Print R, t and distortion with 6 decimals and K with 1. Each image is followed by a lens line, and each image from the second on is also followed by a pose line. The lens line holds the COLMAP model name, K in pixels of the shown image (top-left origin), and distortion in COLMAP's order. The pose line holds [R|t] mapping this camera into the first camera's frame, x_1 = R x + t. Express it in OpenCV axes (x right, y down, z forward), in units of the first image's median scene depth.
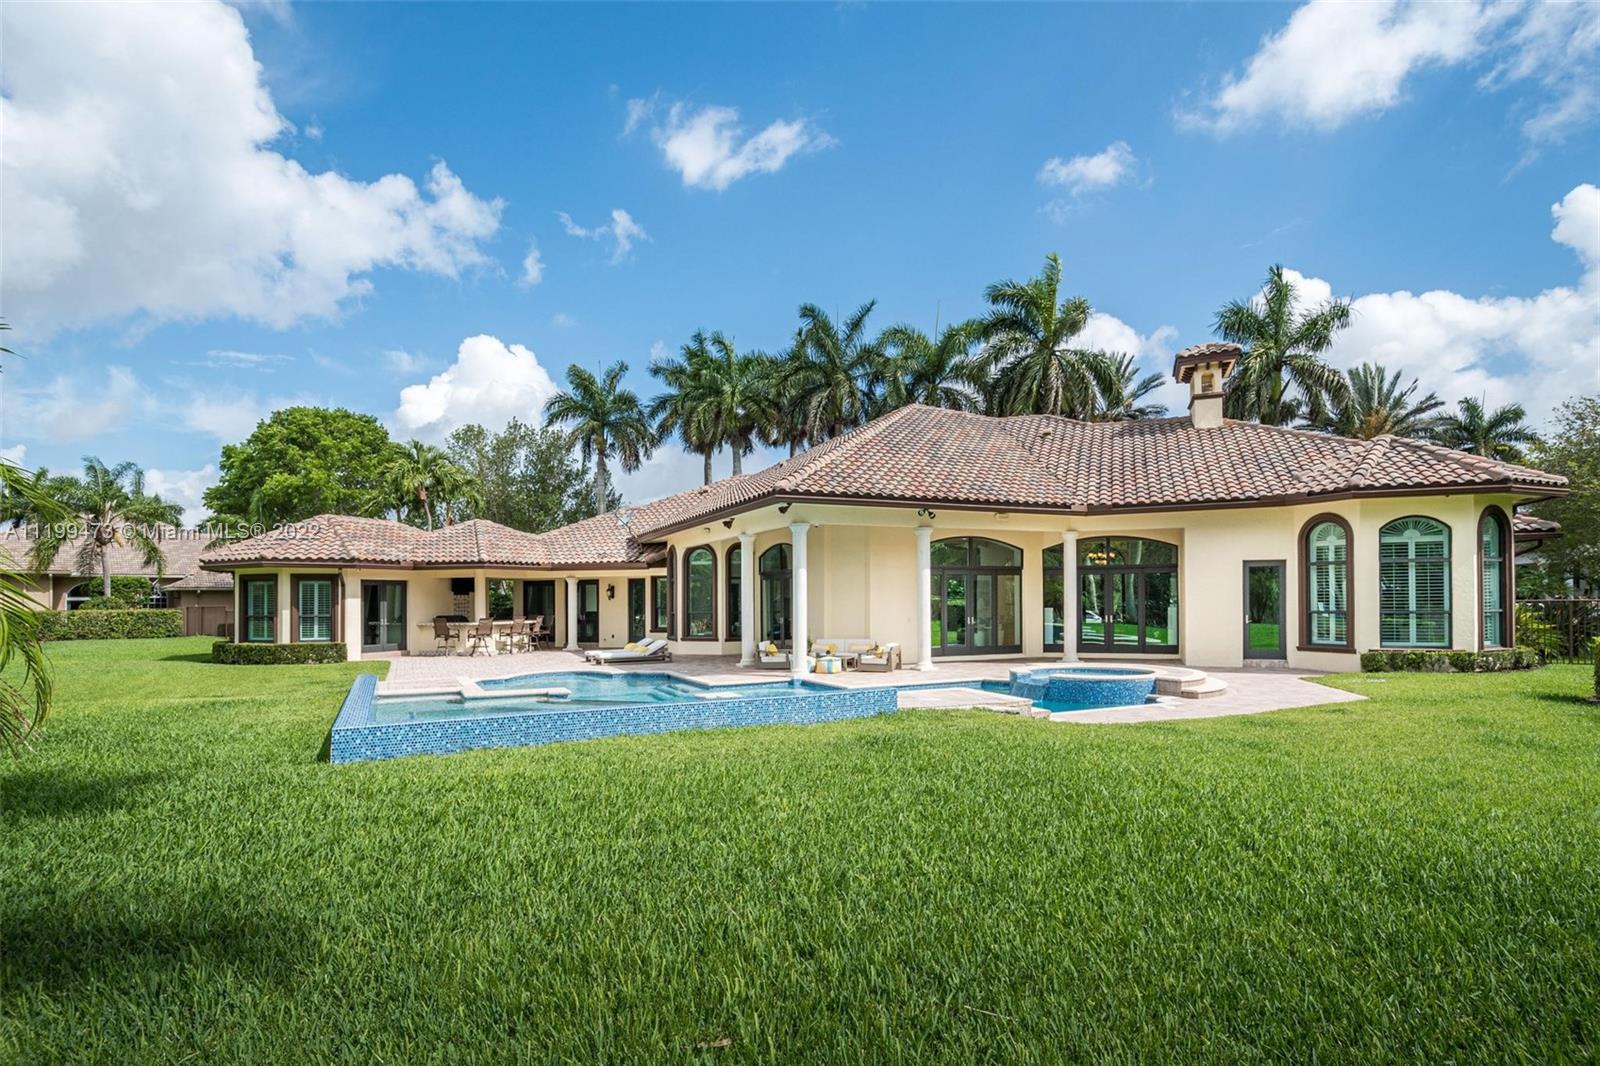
lens RADIAL K [[805.3, 0, 800.0], [0, 805.3, 598.4], [0, 0, 1]] dist [-0.000286, -0.000165]
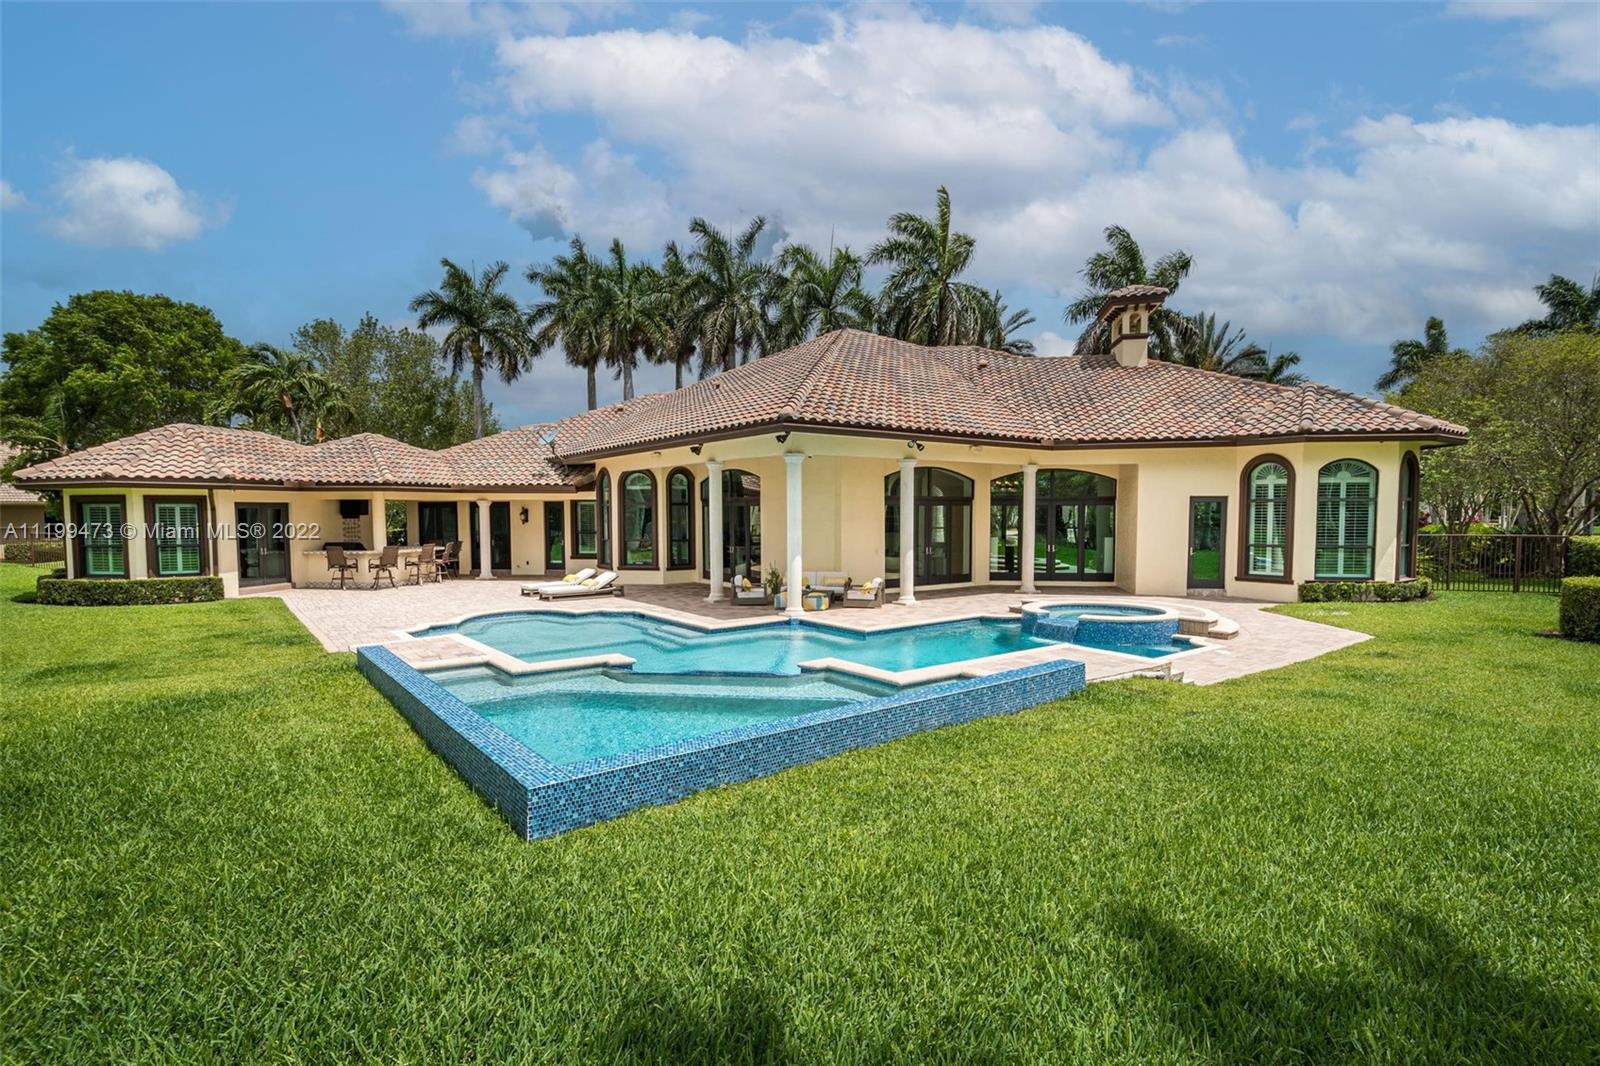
lens RADIAL K [[764.6, 0, 802.0], [0, 764.6, 558.1], [0, 0, 1]] dist [0.001557, -0.000552]
pose [[0.980047, -0.005177, 0.198701, -0.119243], [-0.006892, 0.998175, 0.059997, -0.017532], [-0.198648, -0.060169, 0.978222, 0.083570]]
